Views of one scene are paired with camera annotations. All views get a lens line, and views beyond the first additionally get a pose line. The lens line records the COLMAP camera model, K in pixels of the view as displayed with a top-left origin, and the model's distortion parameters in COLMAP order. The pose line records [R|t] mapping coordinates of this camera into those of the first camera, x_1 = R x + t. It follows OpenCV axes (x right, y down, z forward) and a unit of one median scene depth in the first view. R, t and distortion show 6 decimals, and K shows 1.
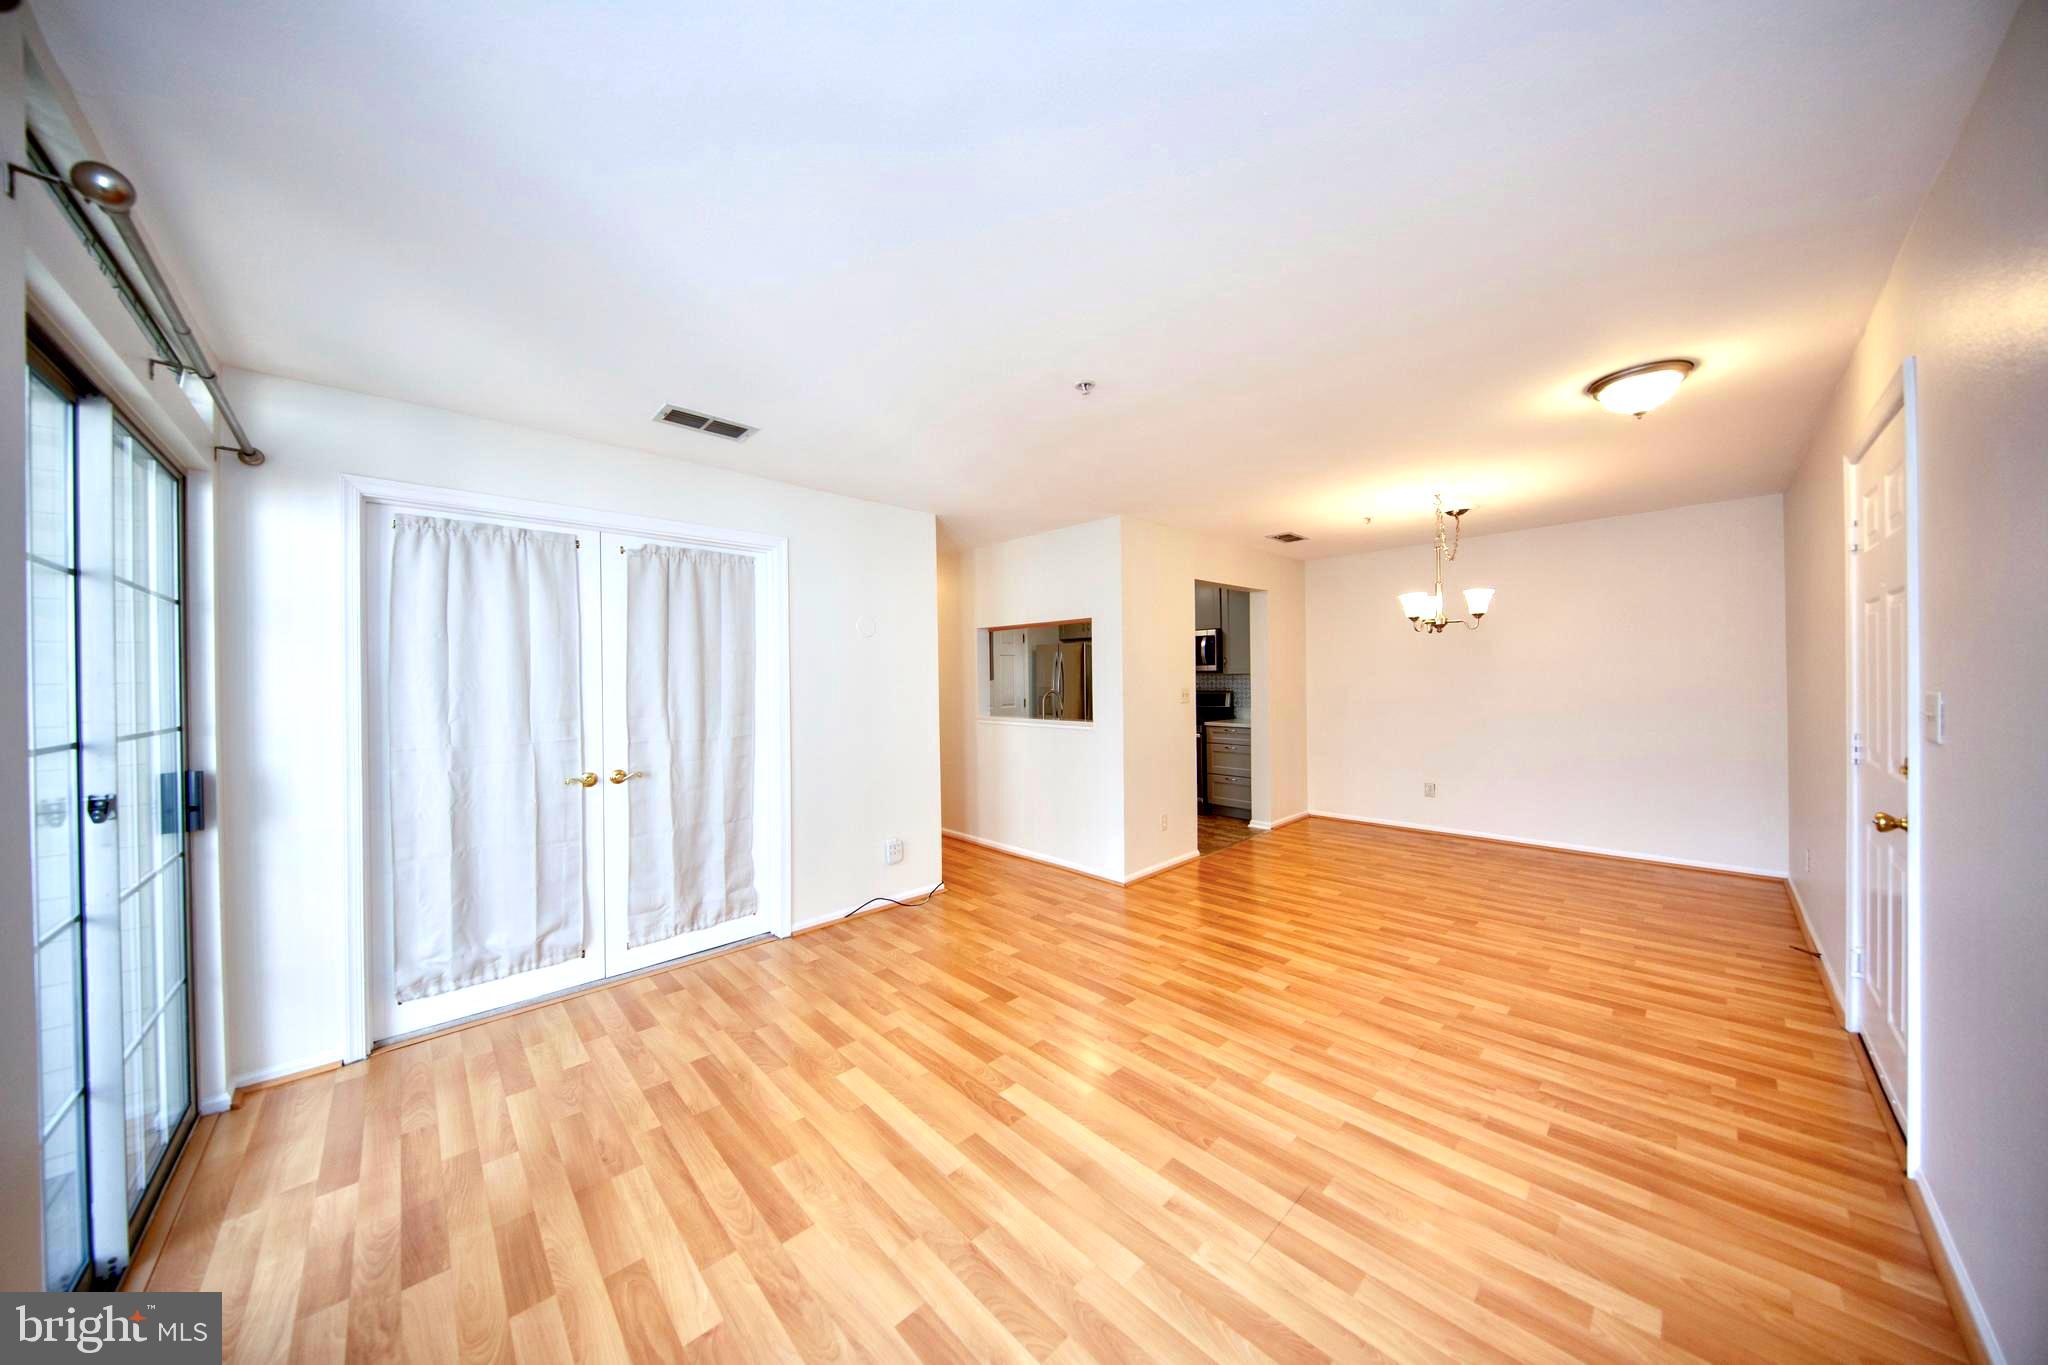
lens RADIAL K [[647.5, 0, 1023.2], [0, 647.5, 680.8], [0, 0, 1]] dist [0.001213, -0.001464]
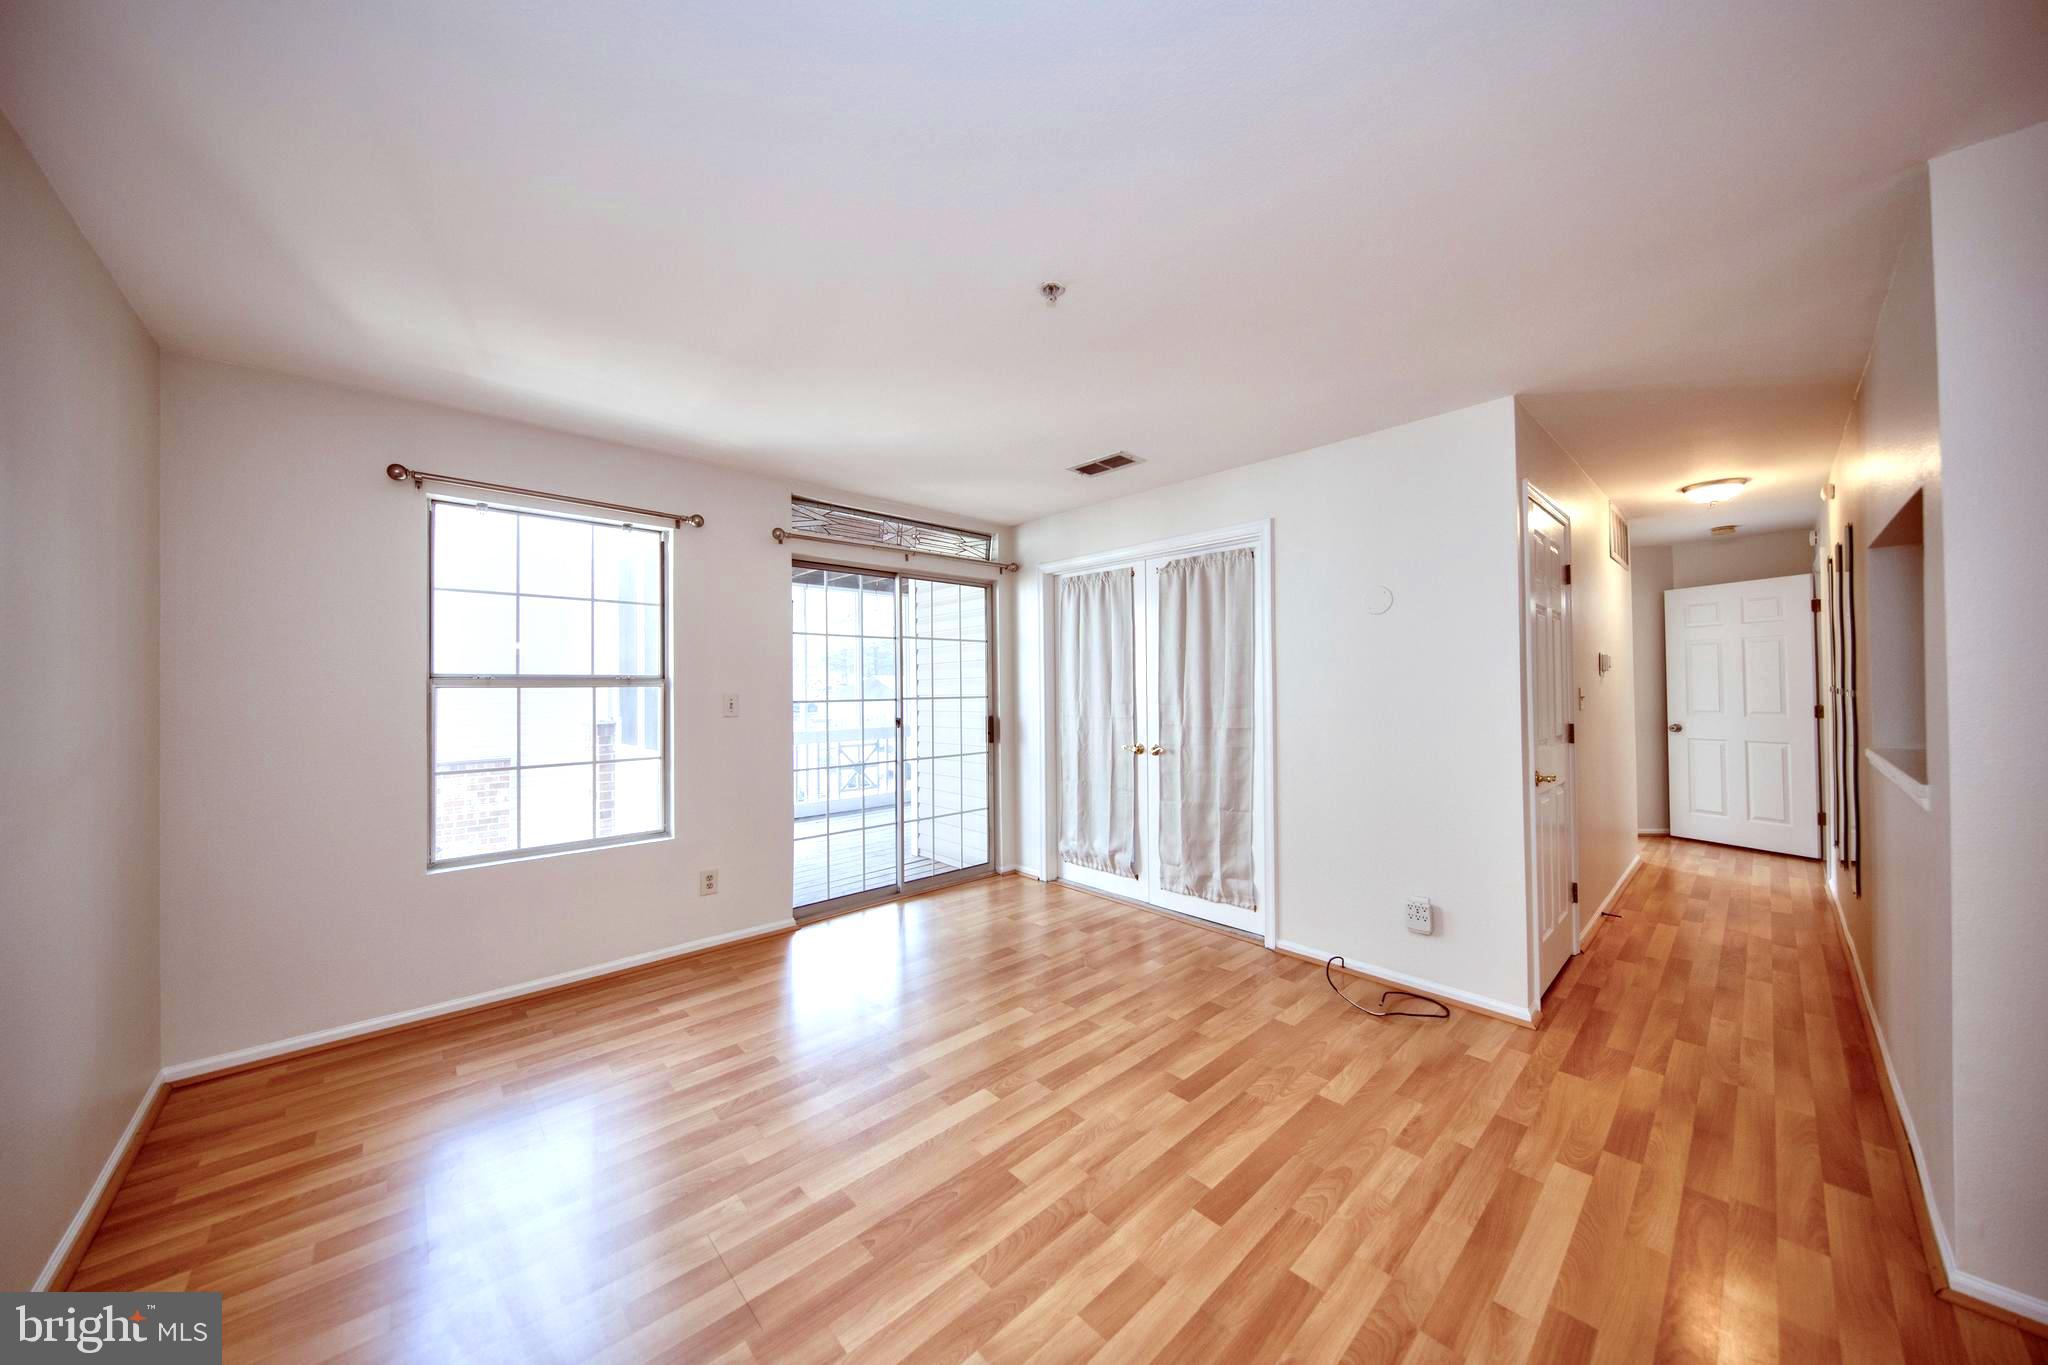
lens RADIAL K [[683.5, 0, 1015.0], [0, 683.5, 679.8], [0, 0, 1]] dist [0.010377, -0.004105]
pose [[-0.031767, 0.004525, -0.999485, 0.672937], [0.009513, 0.999946, 0.004225, 0.002053], [0.999450, -0.009374, -0.031808, 0.719128]]
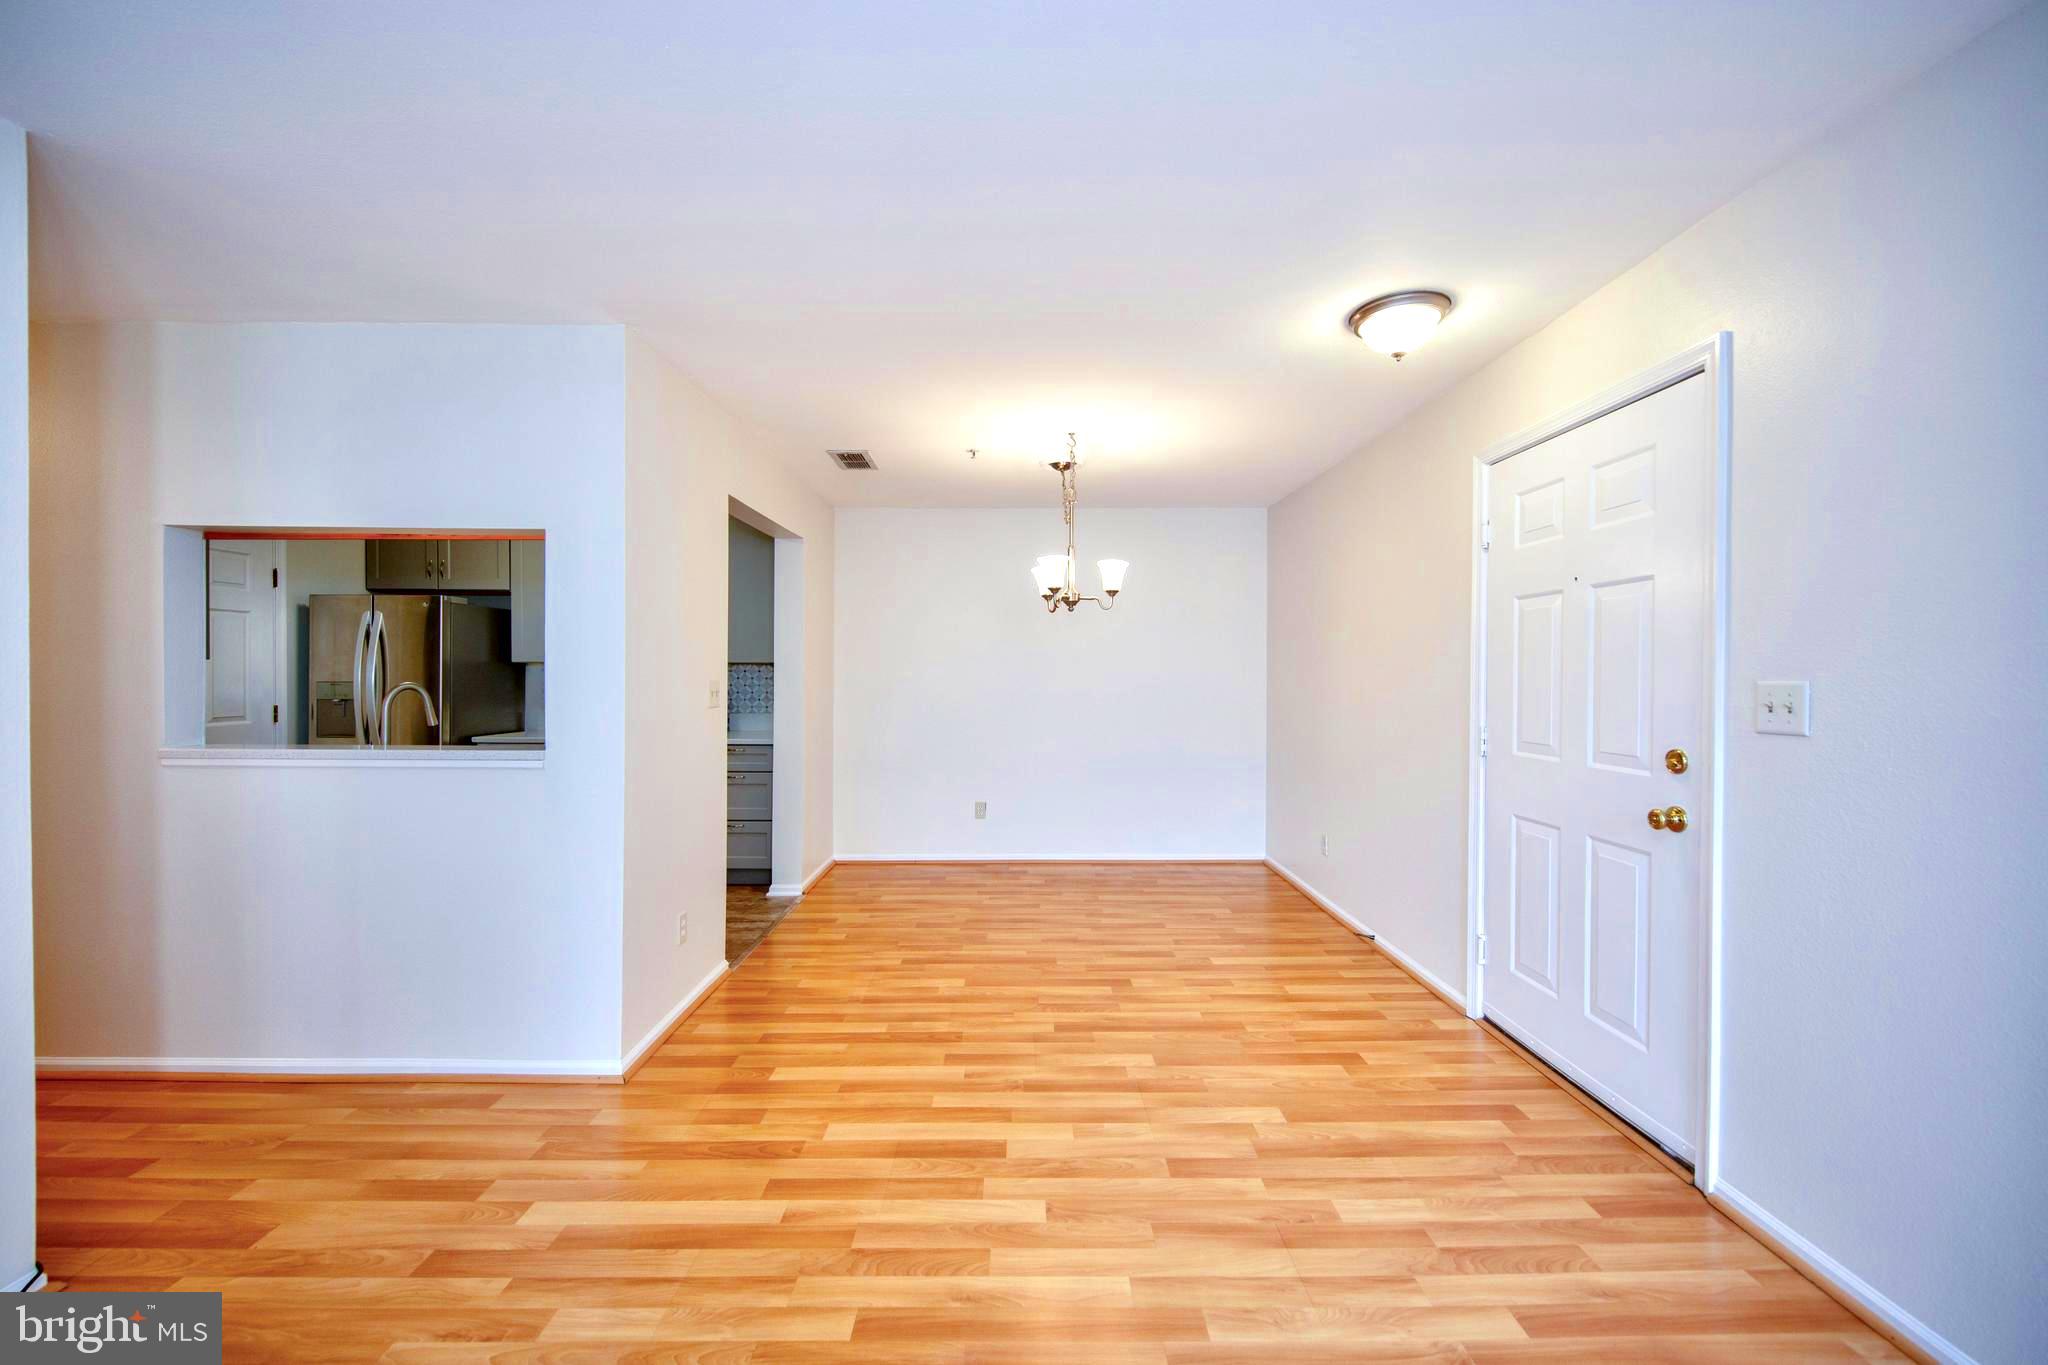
lens RADIAL K [[787.0, 0, 1018.1], [0, 787.0, 677.7], [0, 0, 1]] dist [0.023195, -0.011529]
pose [[0.691729, 0.012176, 0.722054, -0.098289], [-0.009342, 0.999925, -0.007912, 0.015952], [-0.722097, -0.001273, 0.691791, 0.480388]]
